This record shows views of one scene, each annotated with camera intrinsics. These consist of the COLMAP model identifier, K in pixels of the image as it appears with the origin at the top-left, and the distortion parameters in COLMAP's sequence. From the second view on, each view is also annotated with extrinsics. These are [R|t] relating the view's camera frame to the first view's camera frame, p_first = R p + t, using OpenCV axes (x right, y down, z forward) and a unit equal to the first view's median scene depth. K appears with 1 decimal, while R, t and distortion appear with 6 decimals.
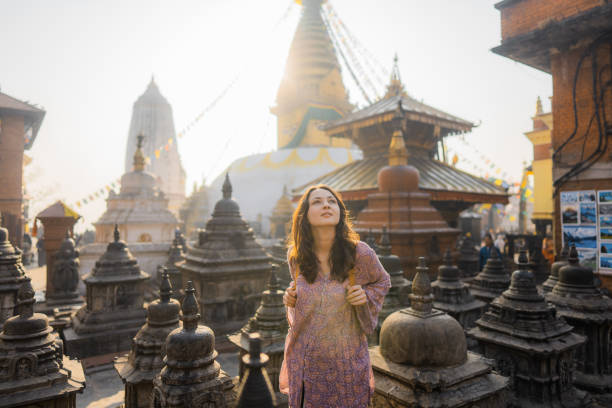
lens RADIAL K [[413.2, 0, 308.5], [0, 413.2, 202.8], [0, 0, 1]] dist [-0.000587, 0.000995]
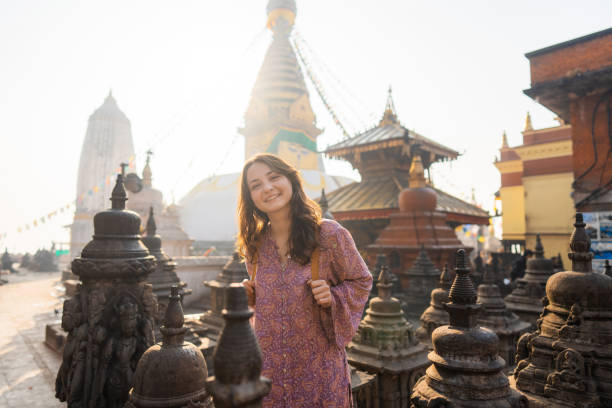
lens RADIAL K [[413.2, 0, 308.5], [0, 413.2, 202.8], [0, 0, 1]] dist [-0.000587, 0.000995]
pose [[0.988257, 0.020891, 0.151368, -0.185783], [-0.012837, 0.998459, -0.053997, 0.010284], [-0.152263, 0.051420, 0.987002, -0.029729]]
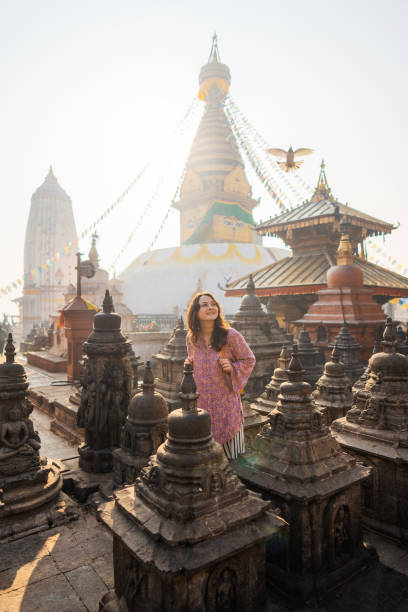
lens RADIAL K [[421.6, 0, 204.0], [0, 421.6, 306.0], [0, 0, 1]] dist [-0.002368, -0.000111]
pose [[0.998601, 0.000082, 0.052871, -0.188678], [-0.001517, 0.999632, 0.027098, -0.006077], [-0.052849, -0.027141, 0.998234, -0.124074]]
